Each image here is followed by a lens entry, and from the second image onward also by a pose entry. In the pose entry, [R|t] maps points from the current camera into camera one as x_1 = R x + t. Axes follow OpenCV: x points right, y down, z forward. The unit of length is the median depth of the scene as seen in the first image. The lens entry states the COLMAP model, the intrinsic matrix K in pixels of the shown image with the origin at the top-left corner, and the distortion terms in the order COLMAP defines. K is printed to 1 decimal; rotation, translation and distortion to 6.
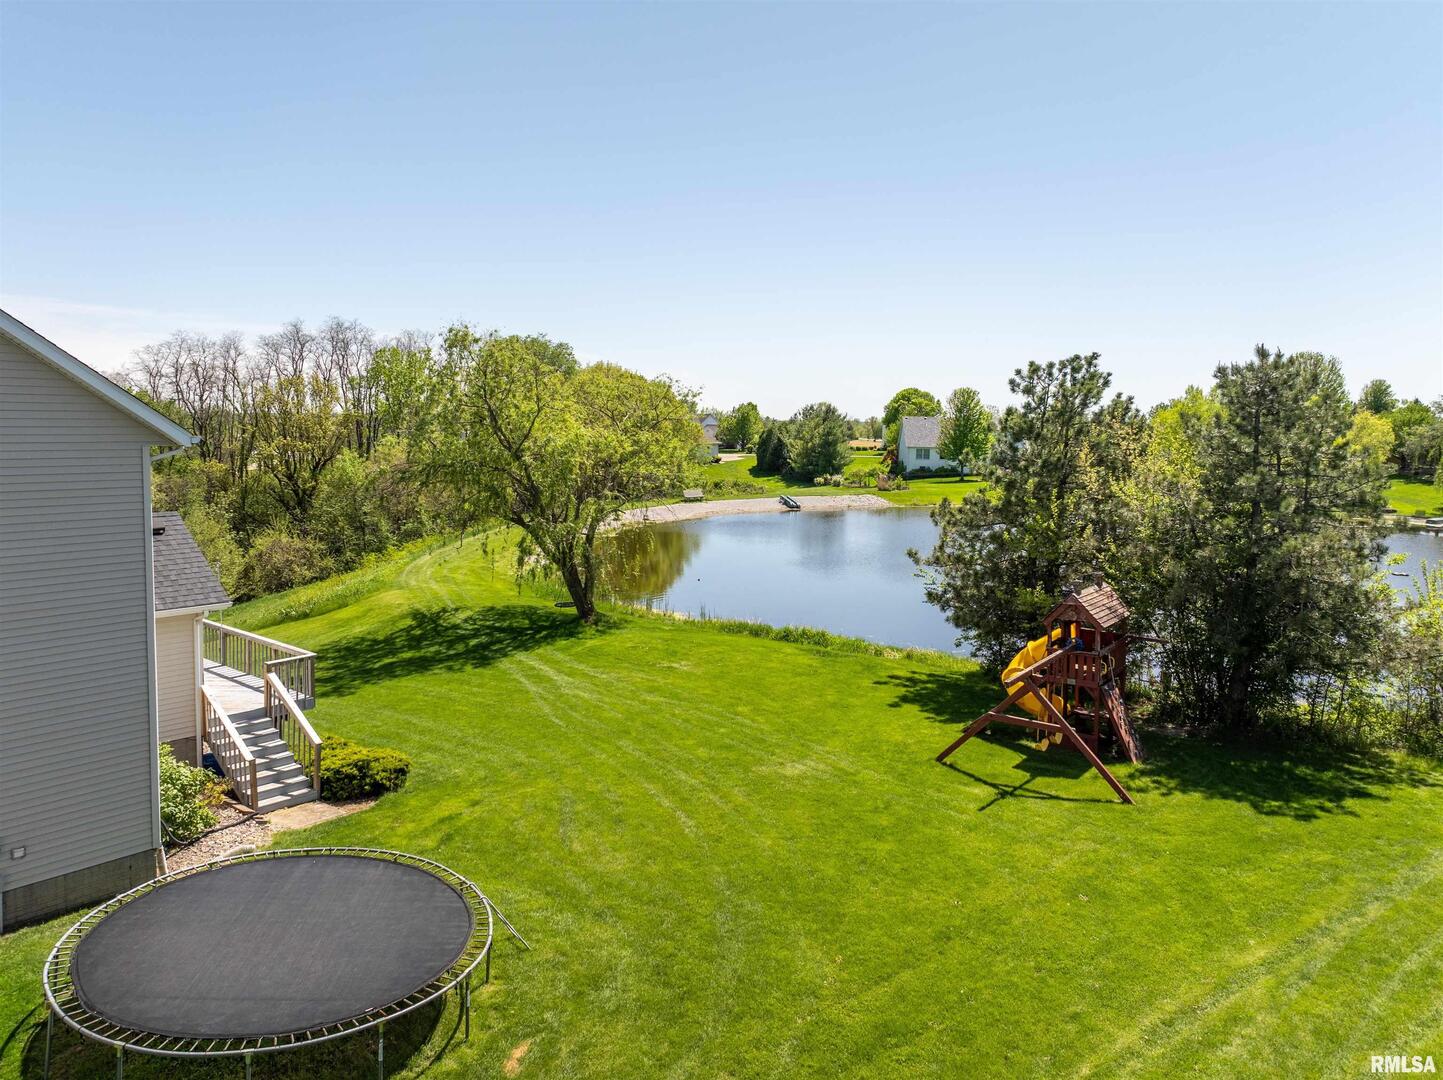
lens RADIAL K [[1051.5, 0, 718.8], [0, 1051.5, 532.3], [0, 0, 1]] dist [-0.018394, -0.011886]
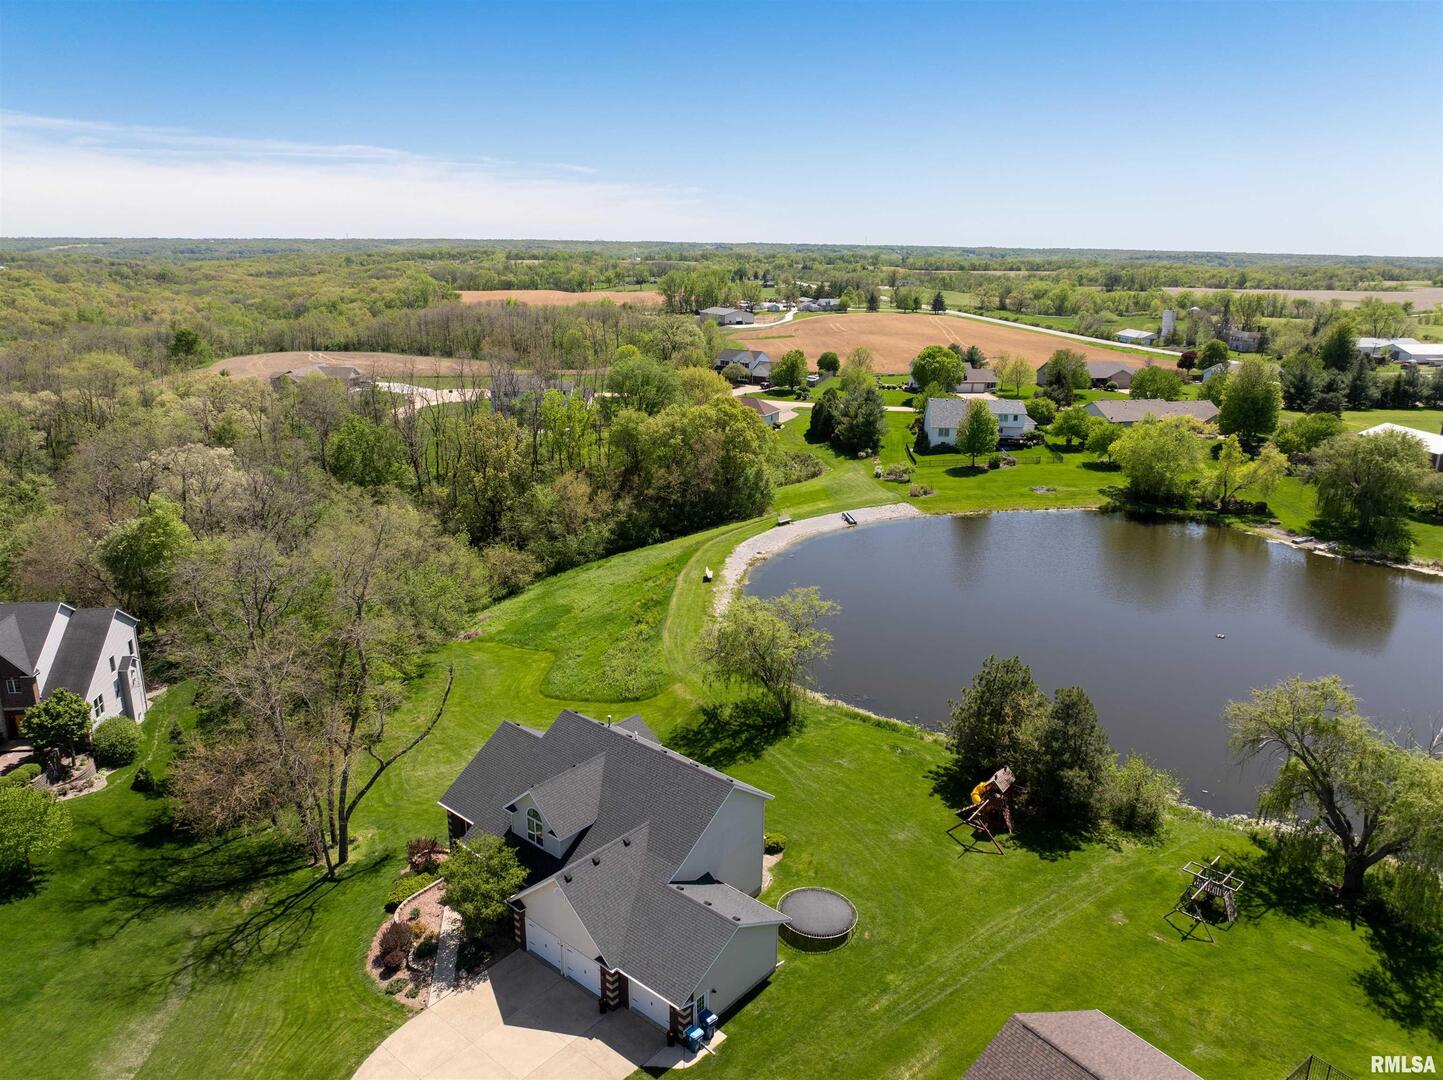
lens RADIAL K [[1051.5, 0, 722.5], [0, 1051.5, 546.0], [0, 0, 1]] dist [-0.018394, -0.011886]
pose [[0.999960, 0.005872, -0.006786, -0.349650], [-0.004510, 0.982593, 0.185715, -0.944872], [0.007758, -0.185677, 0.982580, -1.511547]]
